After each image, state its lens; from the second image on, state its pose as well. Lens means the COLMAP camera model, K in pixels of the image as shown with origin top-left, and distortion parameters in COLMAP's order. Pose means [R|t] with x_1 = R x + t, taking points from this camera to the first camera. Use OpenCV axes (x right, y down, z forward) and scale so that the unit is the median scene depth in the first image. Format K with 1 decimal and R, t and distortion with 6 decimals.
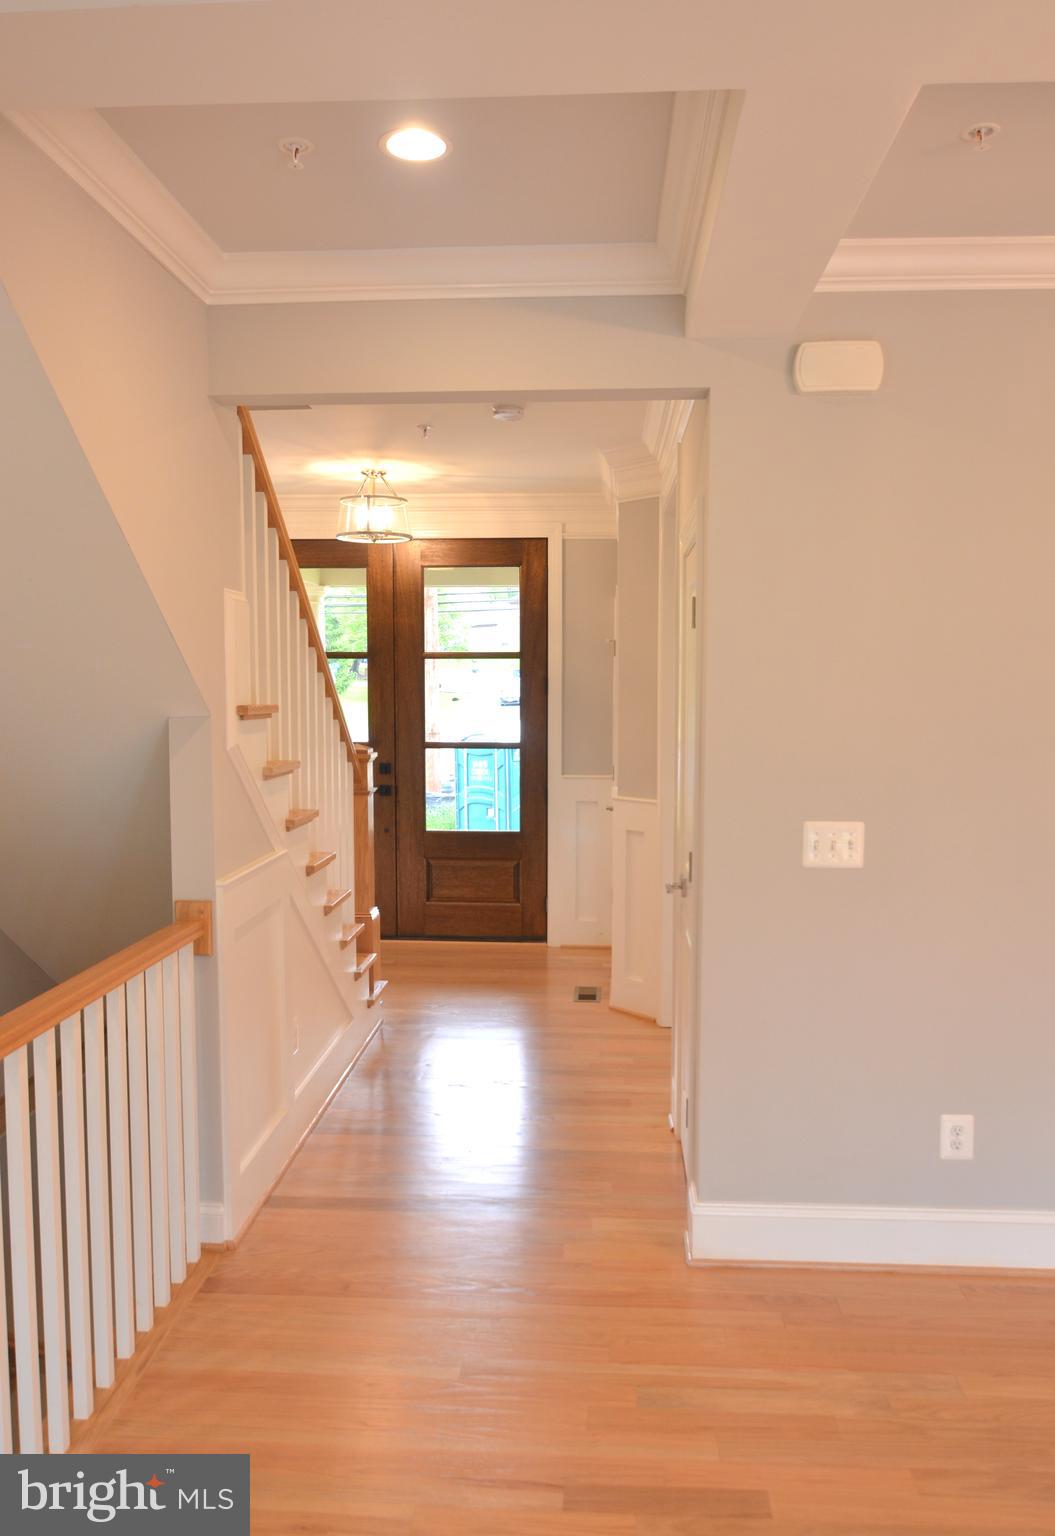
lens RADIAL K [[1165.6, 0, 527.5], [0, 1165.6, 768.0], [0, 0, 1]] dist [0.001299, -0.000428]
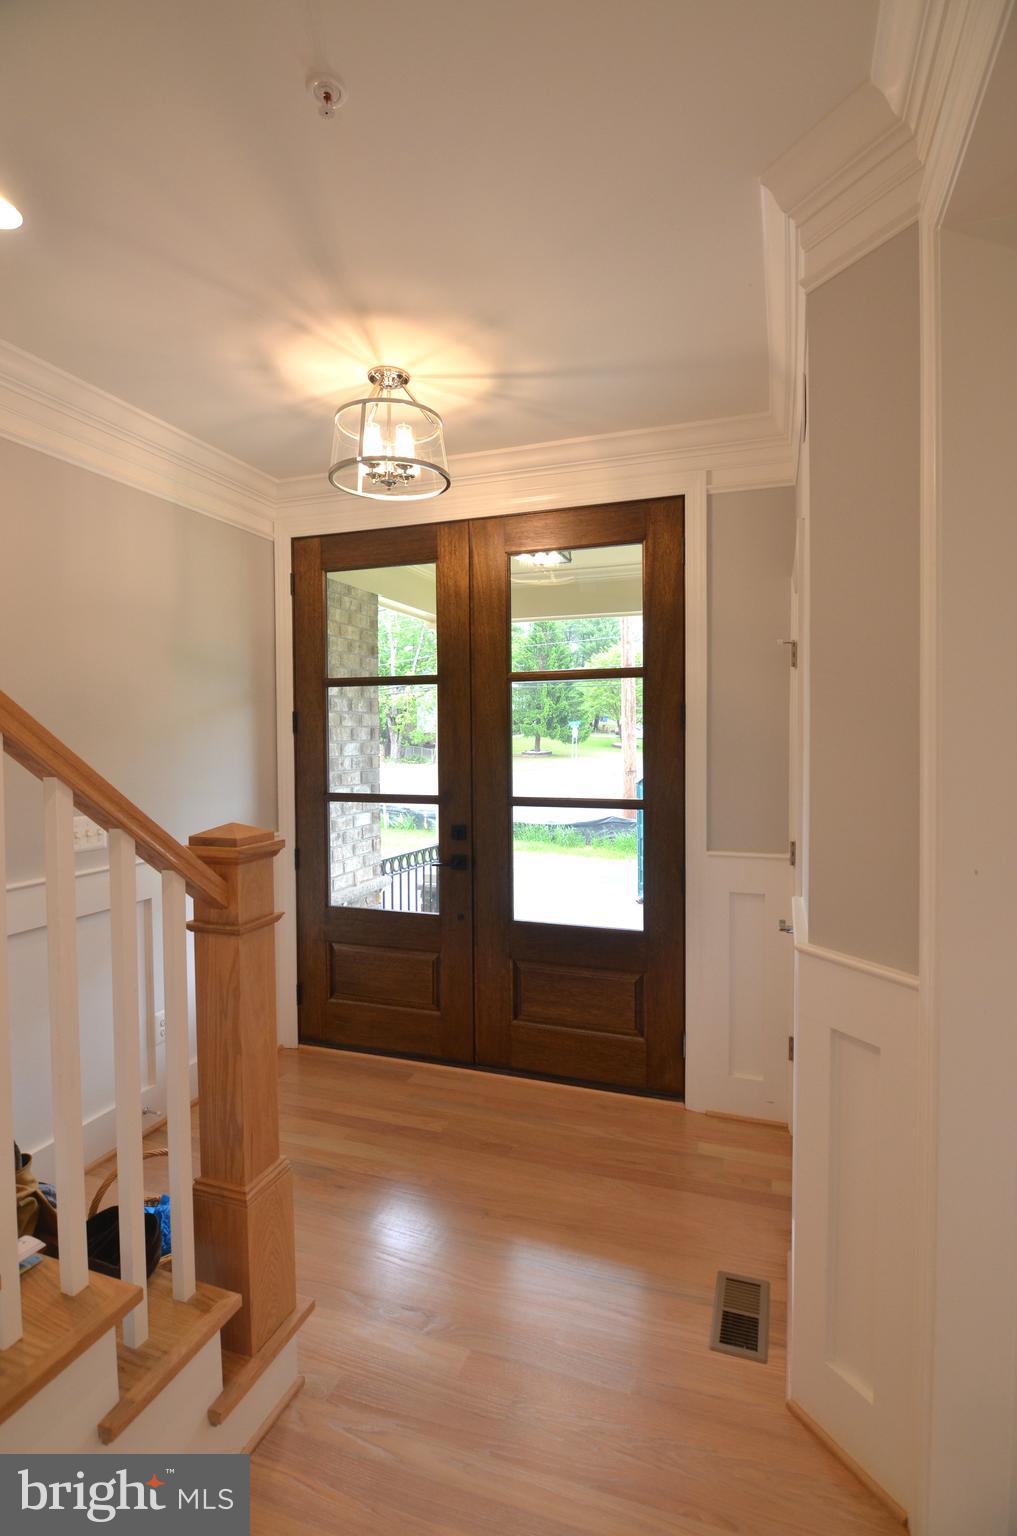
lens RADIAL K [[745.1, 0, 511.6], [0, 745.1, 754.8], [0, 0, 1]] dist [-0.003203, -0.000605]
pose [[0.962716, 0.000835, -0.270513, 0.036826], [-0.015904, 0.998440, -0.053520, -0.024022], [0.270046, 0.055826, 0.961227, 0.560390]]
